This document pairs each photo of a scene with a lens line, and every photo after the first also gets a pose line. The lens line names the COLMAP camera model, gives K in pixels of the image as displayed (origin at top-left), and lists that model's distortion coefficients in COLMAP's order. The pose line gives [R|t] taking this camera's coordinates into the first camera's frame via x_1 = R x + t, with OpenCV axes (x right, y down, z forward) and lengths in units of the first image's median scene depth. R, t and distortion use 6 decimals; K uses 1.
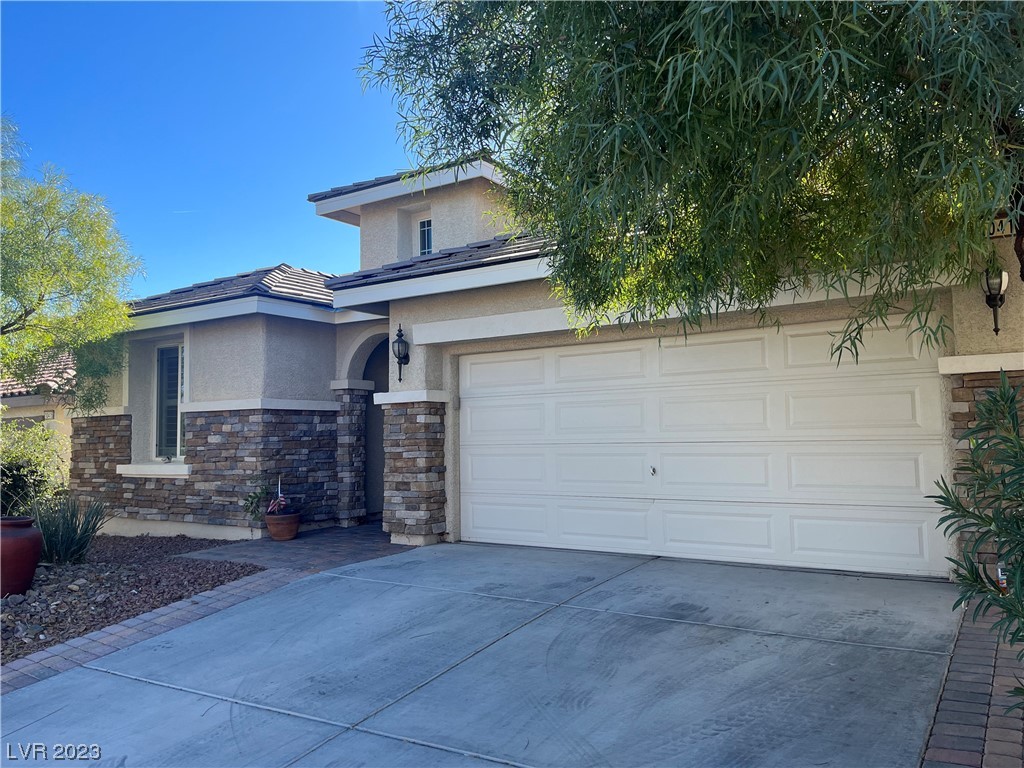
lens RADIAL K [[779.1, 0, 512.0], [0, 779.1, 384.0], [0, 0, 1]] dist [0.067274, -0.094338]
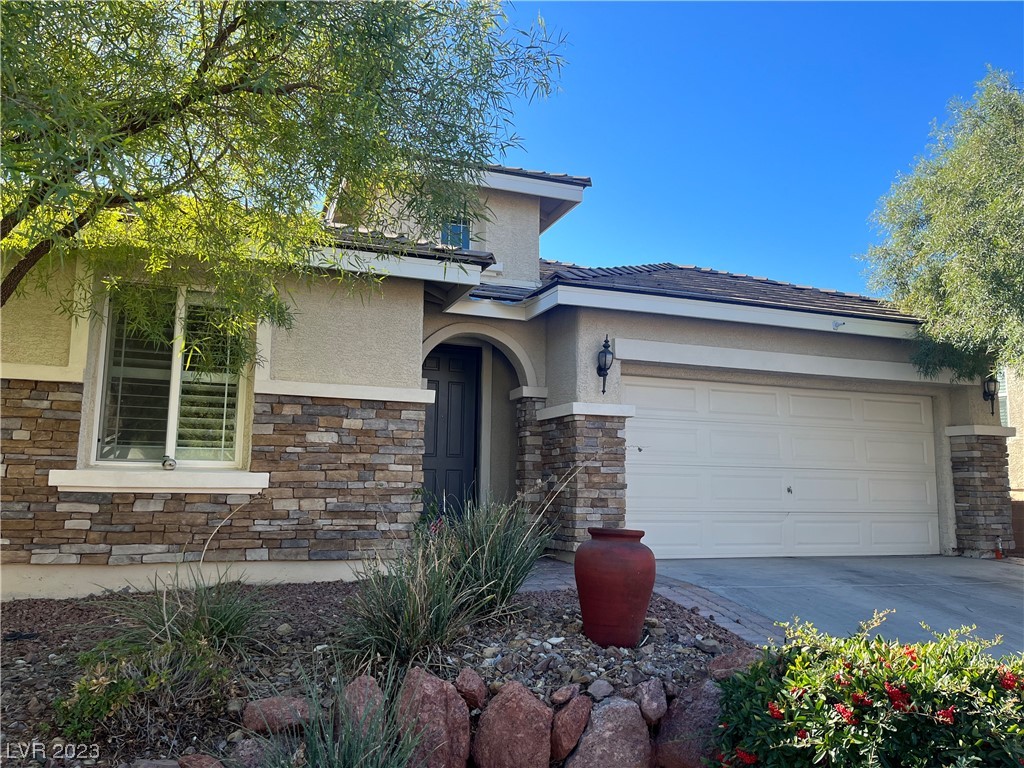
lens RADIAL K [[779.1, 0, 512.0], [0, 779.1, 384.0], [0, 0, 1]] dist [0.067274, -0.094338]
pose [[0.587523, 0.136013, 0.797695, -0.851646], [-0.077654, 0.990700, -0.111728, 0.088548], [-0.805473, 0.003699, 0.592621, 0.451885]]
